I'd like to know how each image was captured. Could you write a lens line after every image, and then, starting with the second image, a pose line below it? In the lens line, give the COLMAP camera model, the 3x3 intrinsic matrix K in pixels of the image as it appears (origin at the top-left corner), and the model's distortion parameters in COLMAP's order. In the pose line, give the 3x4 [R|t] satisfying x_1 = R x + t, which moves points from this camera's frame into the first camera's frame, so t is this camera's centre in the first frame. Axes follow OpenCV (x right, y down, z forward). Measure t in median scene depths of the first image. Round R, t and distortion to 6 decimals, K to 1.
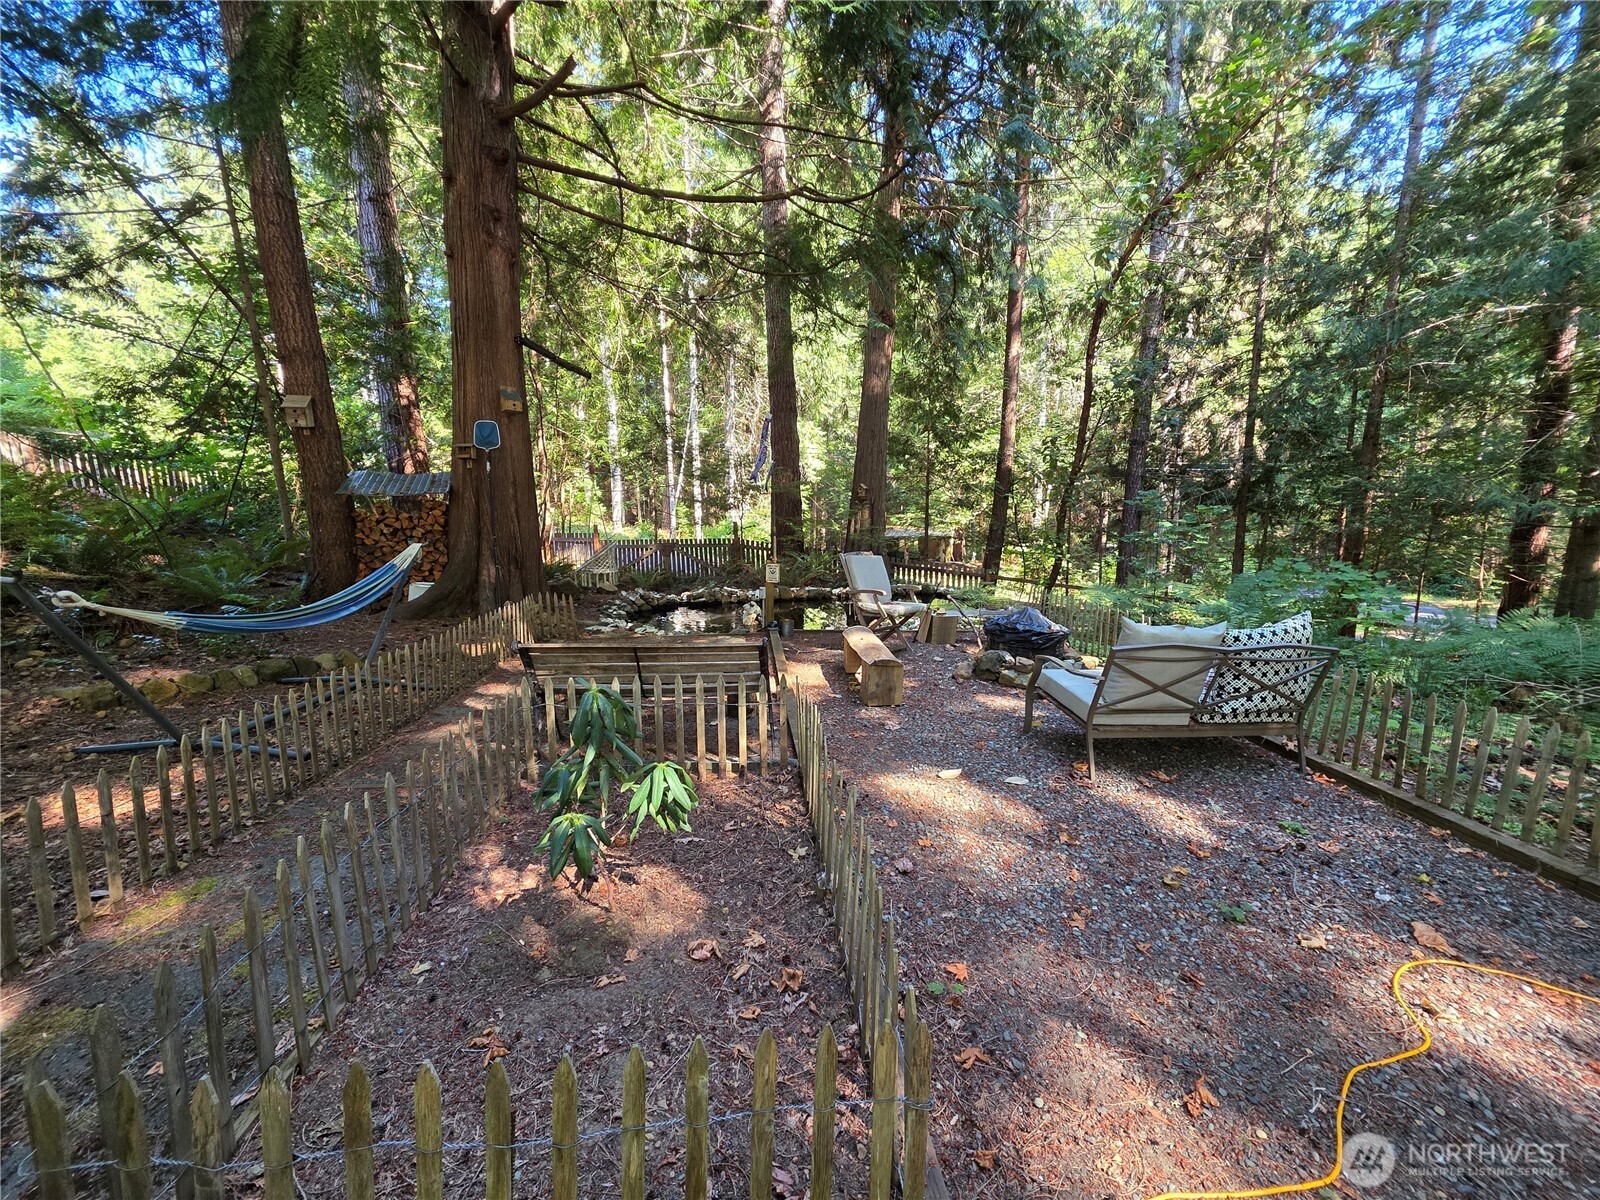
lens RADIAL K [[640.3, 0, 804.7], [0, 640.3, 596.7], [0, 0, 1]] dist [0.000851, -0.000024]
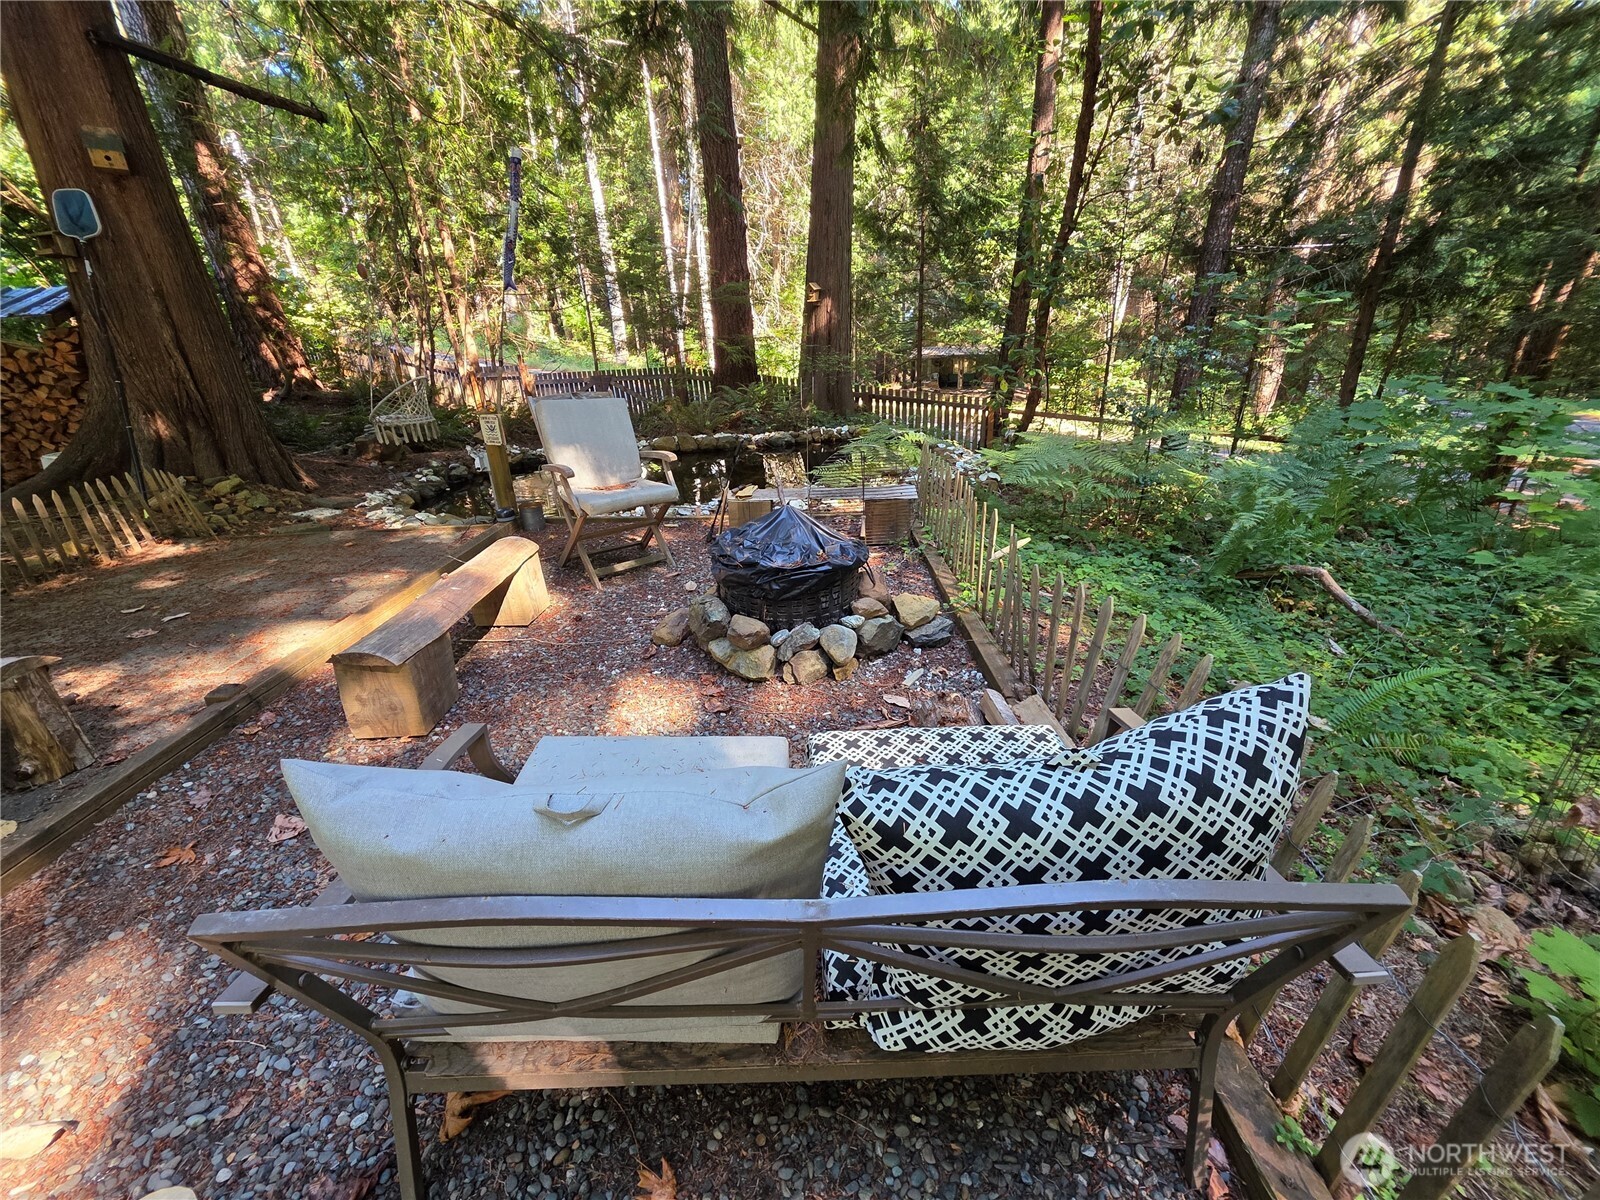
lens RADIAL K [[635.6, 0, 797.1], [0, 635.6, 584.4], [0, 0, 1]] dist [-0.000054, -0.000066]
pose [[0.992243, 0.008542, -0.124016, 0.152261], [0.022263, 0.969294, 0.244894, -0.016777], [0.122300, -0.245756, 0.961586, 0.184010]]
